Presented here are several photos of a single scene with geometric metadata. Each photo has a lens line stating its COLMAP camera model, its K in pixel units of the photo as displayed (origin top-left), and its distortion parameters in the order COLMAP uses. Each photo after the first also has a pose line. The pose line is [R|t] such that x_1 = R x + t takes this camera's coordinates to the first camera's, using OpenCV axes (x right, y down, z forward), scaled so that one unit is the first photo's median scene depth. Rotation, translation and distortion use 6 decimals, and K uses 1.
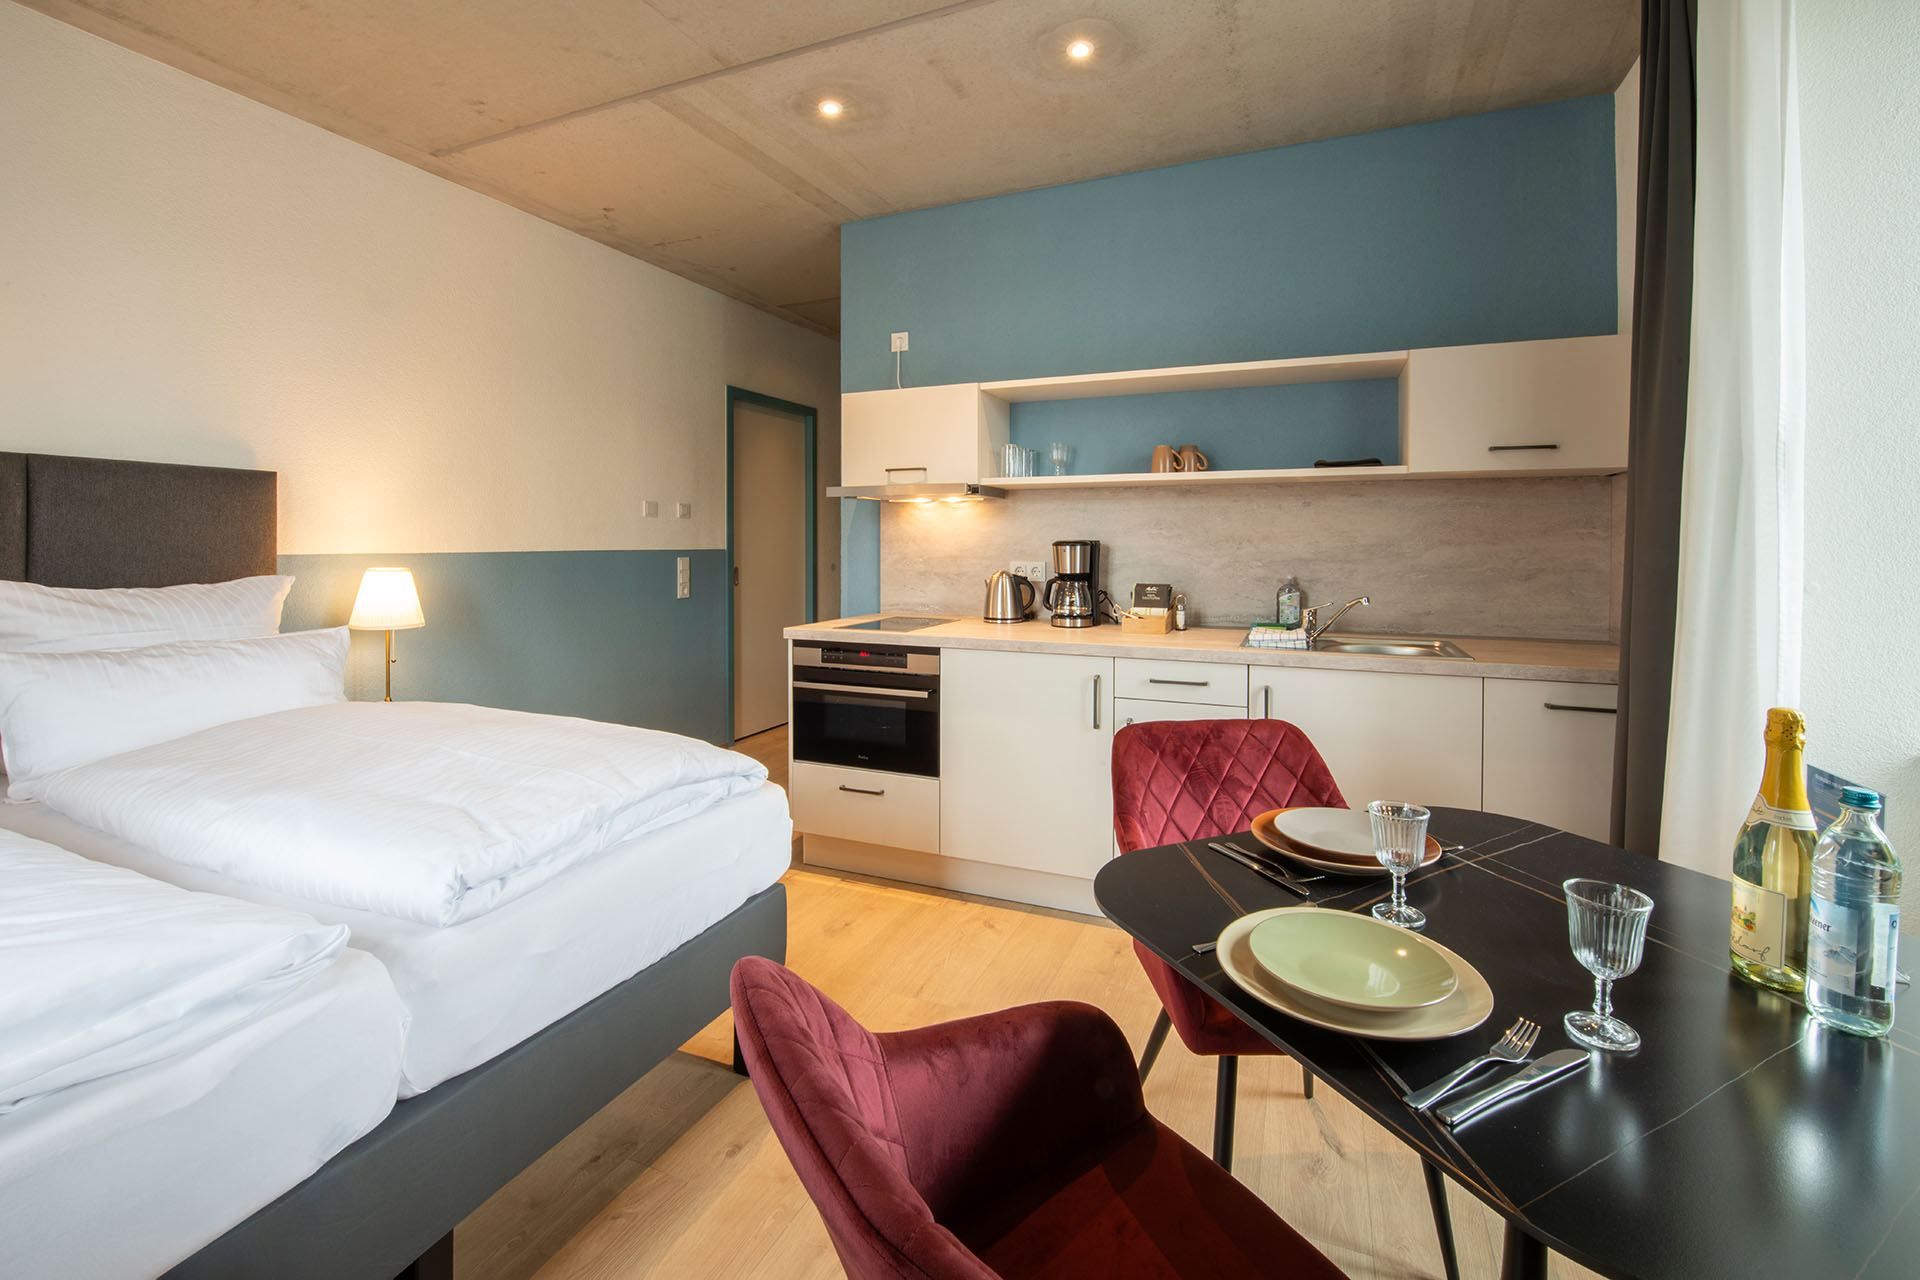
lens RADIAL K [[758.9, 0, 1020.0], [0, 758.9, 559.5], [0, 0, 1]] dist [-0.021858, -0.000850]
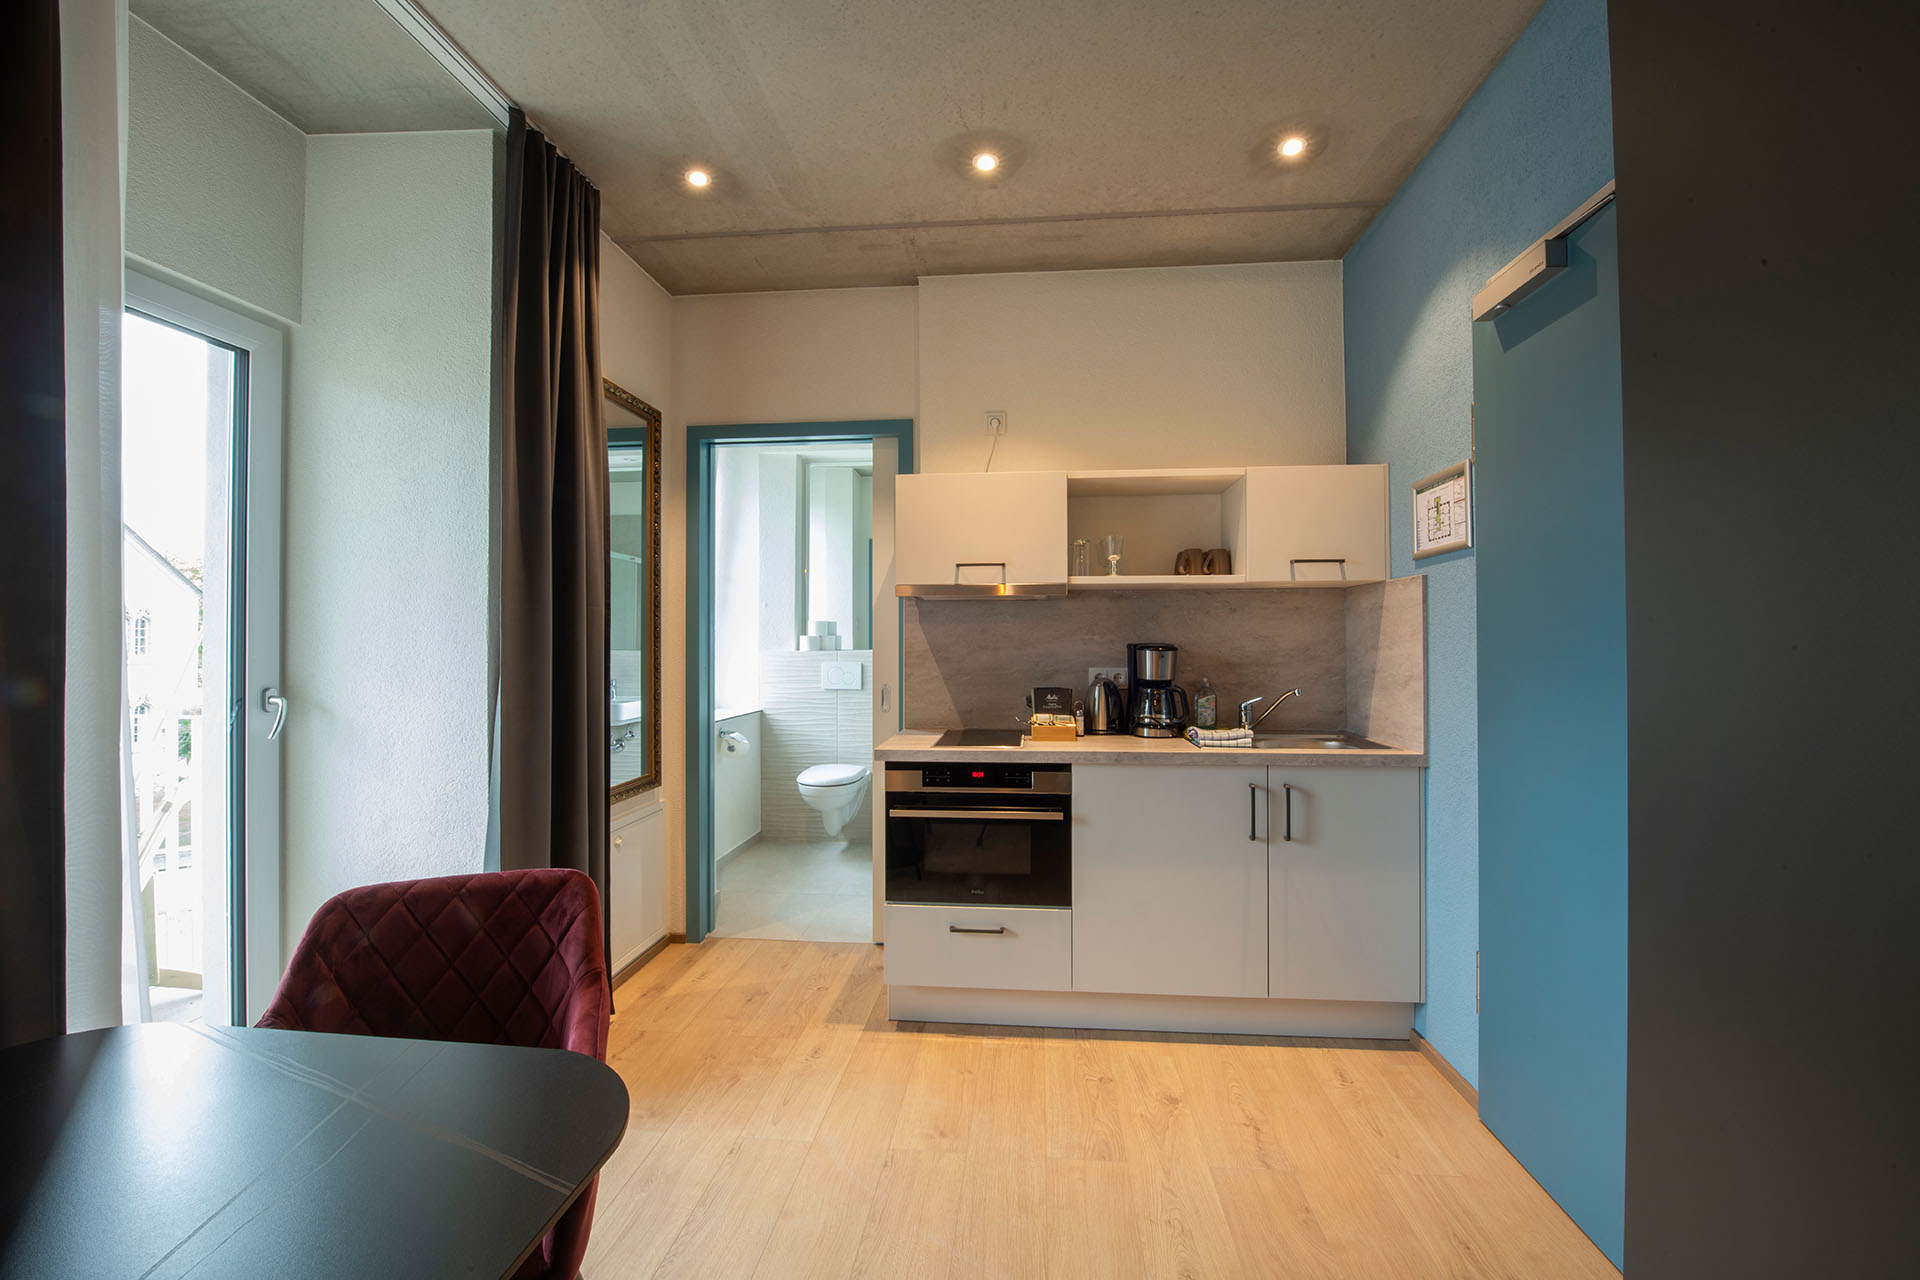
lens RADIAL K [[758.9, 0, 957.8], [0, 758.9, 643.8], [0, 0, 1]] dist [-0.021858, -0.000850]
pose [[0.967681, -0.001425, 0.252174, -0.441639], [0.007978, 0.999657, -0.024964, -0.007058], [-0.252052, 0.026169, 0.967360, 0.136856]]
